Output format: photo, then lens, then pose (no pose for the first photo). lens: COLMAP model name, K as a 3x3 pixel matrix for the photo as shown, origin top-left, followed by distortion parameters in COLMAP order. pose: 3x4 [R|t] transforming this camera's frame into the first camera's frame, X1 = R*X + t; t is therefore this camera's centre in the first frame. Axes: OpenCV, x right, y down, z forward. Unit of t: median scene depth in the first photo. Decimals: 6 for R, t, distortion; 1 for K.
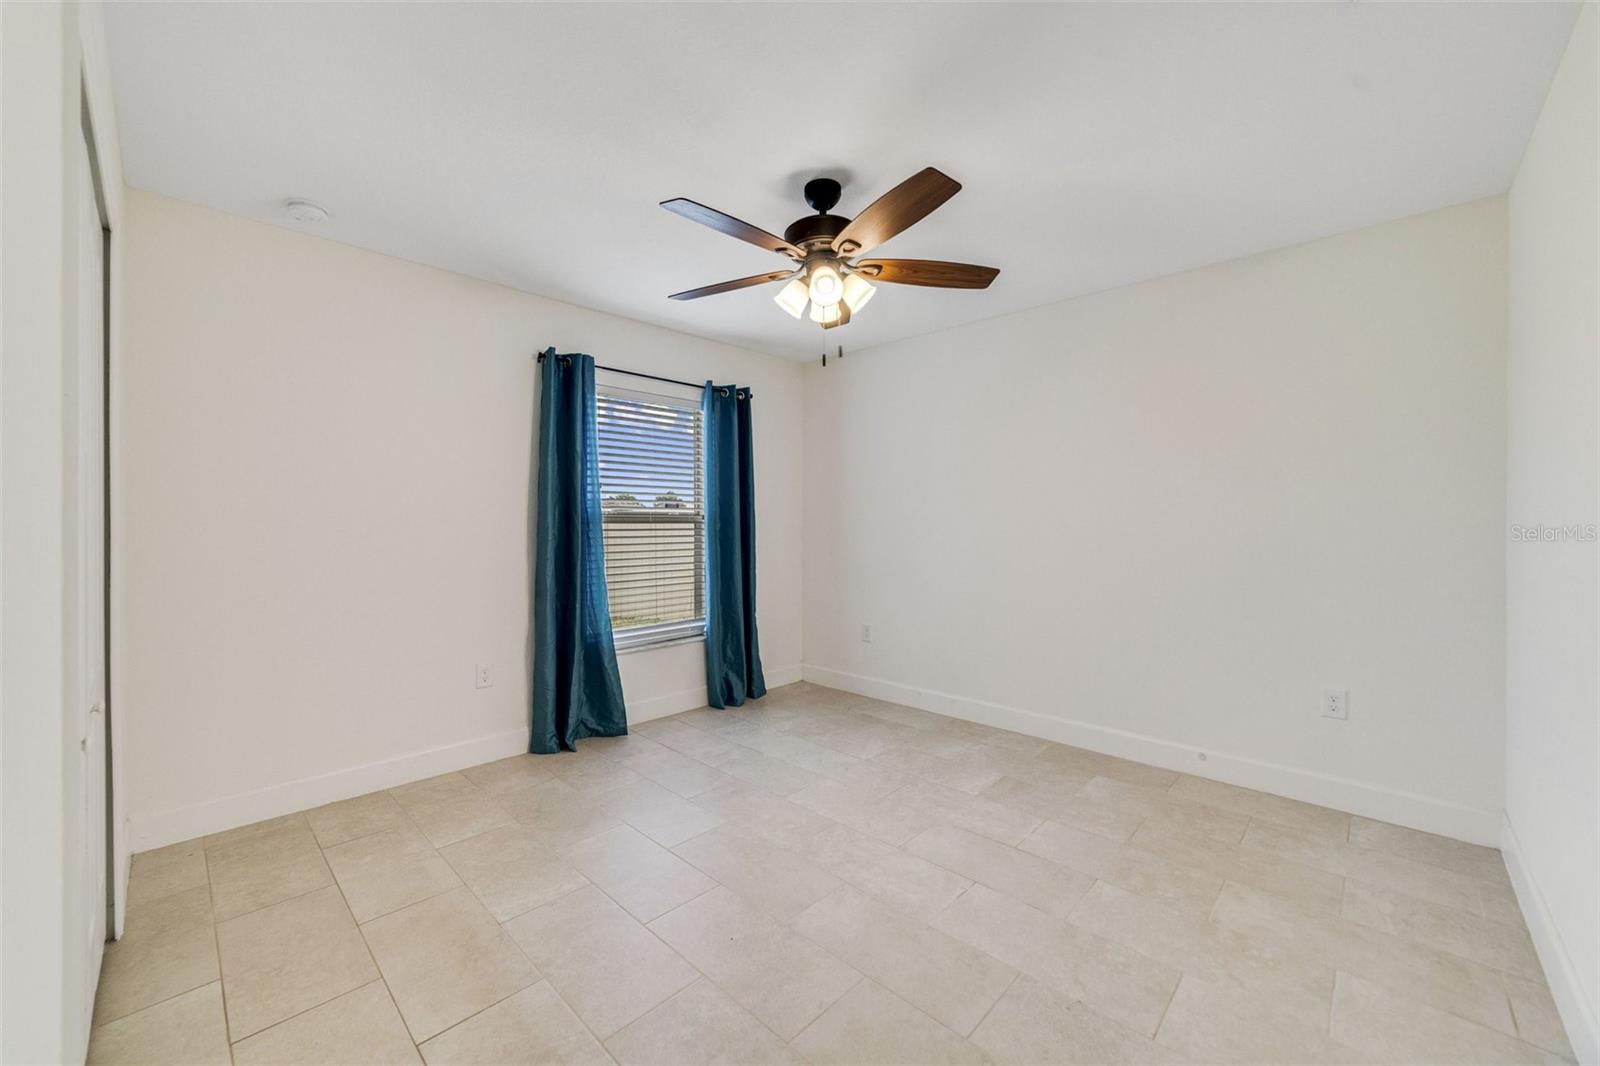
lens RADIAL K [[618.6, 0, 786.7], [0, 618.6, 527.1], [0, 0, 1]] dist [-0.018785, 0.004862]
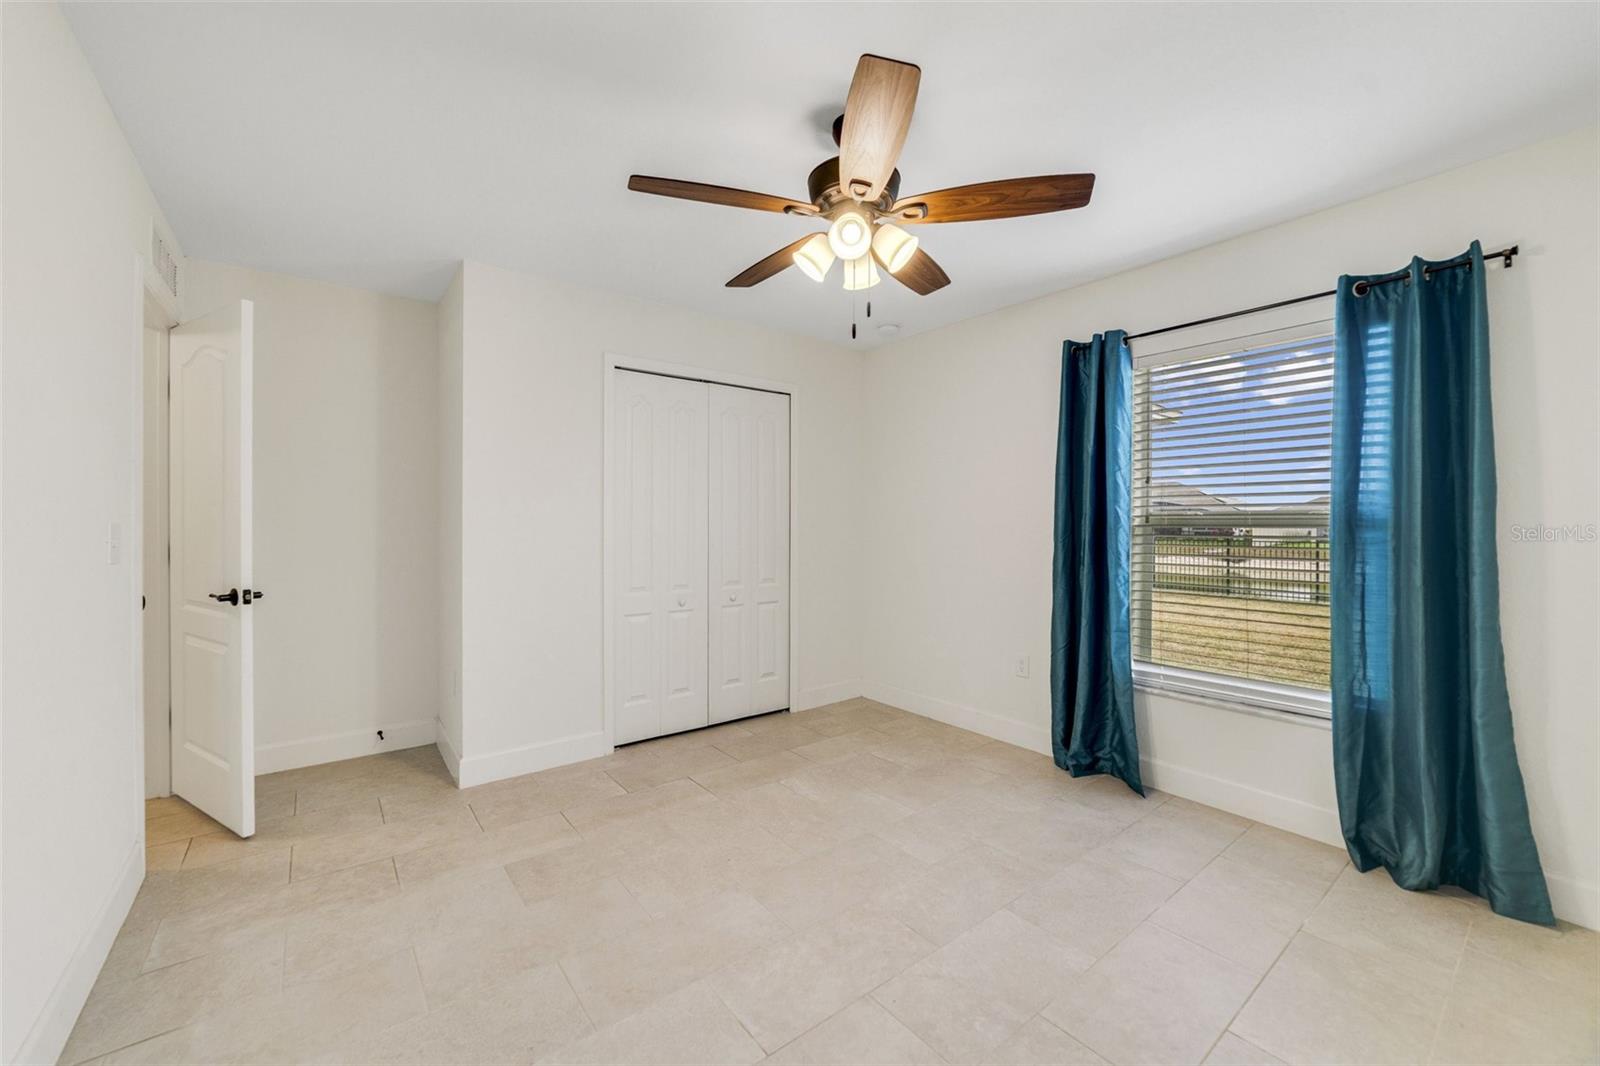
lens RADIAL K [[618.6, 0, 786.7], [0, 618.6, 527.1], [0, 0, 1]] dist [-0.018785, 0.004862]
pose [[-0.148591, -0.000474, -0.988899, 0.816572], [-0.010010, 0.999949, 0.001024, -0.003433], [0.988848, 0.010051, -0.148589, 0.936998]]
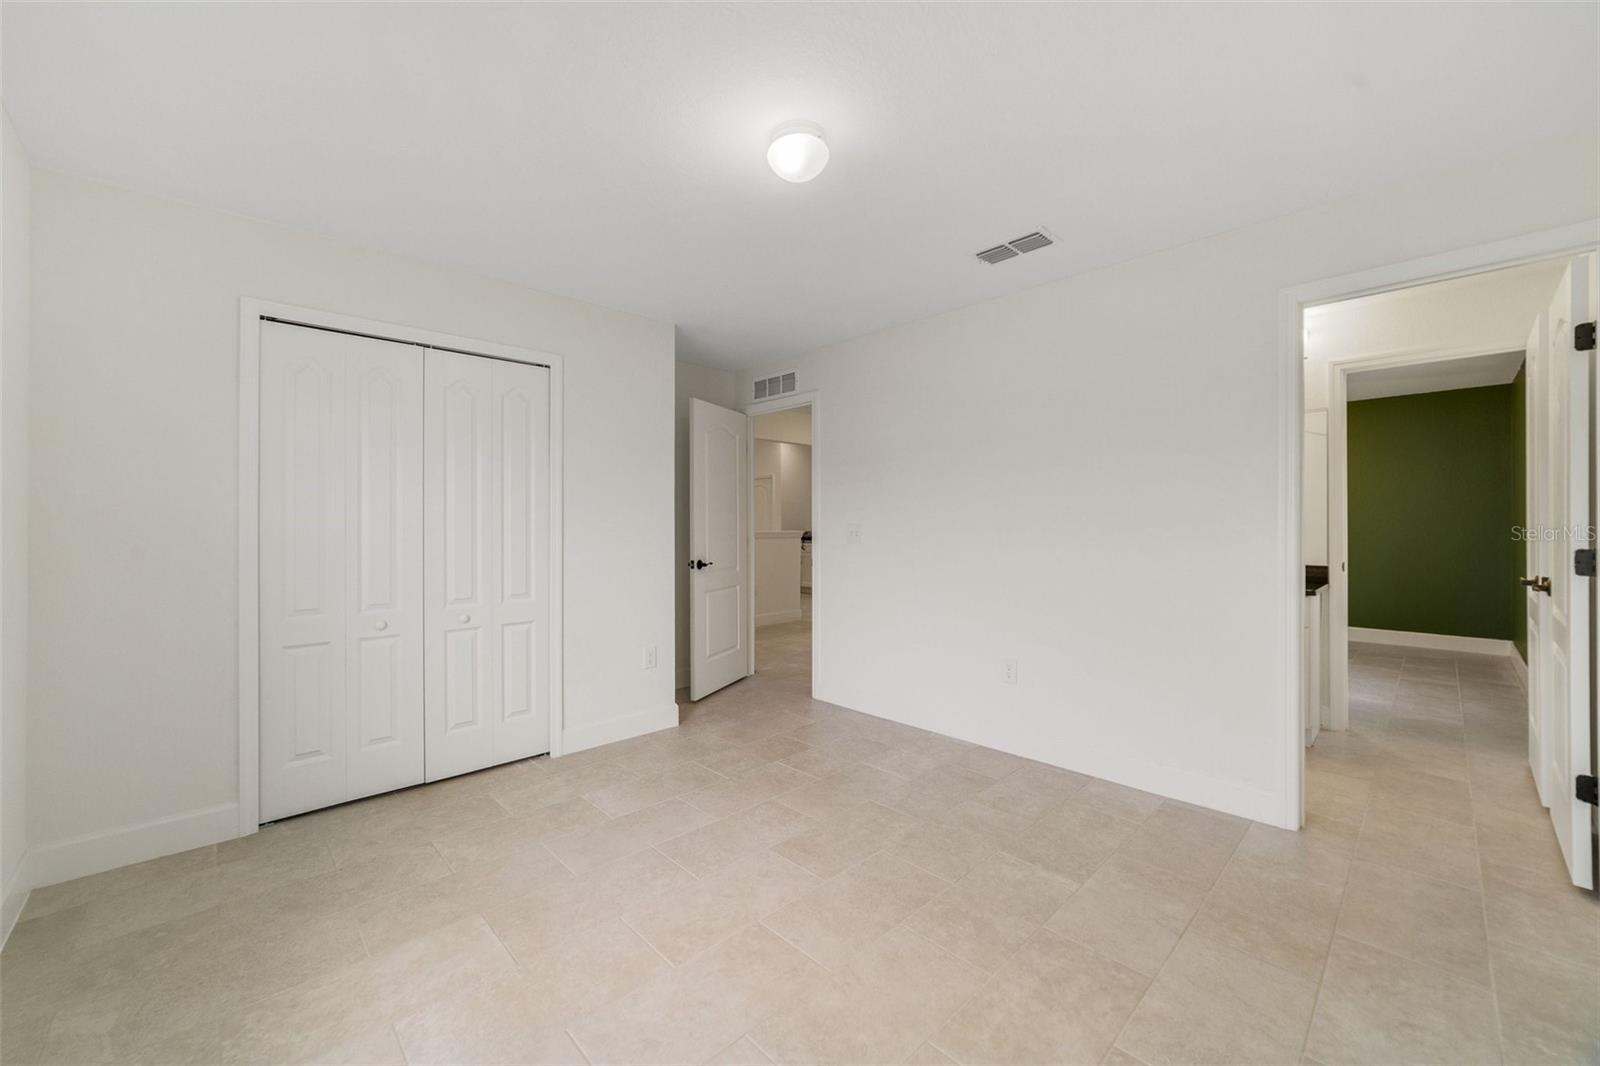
lens RADIAL K [[611.1, 0, 786.0], [0, 611.1, 527.7], [0, 0, 1]] dist [-0.032942, 0.008668]
pose [[-0.046410, -0.003084, -0.998918, 0.474416], [-0.002372, 0.999993, -0.002977, -0.001742], [0.998920, 0.002231, -0.046417, 1.268831]]
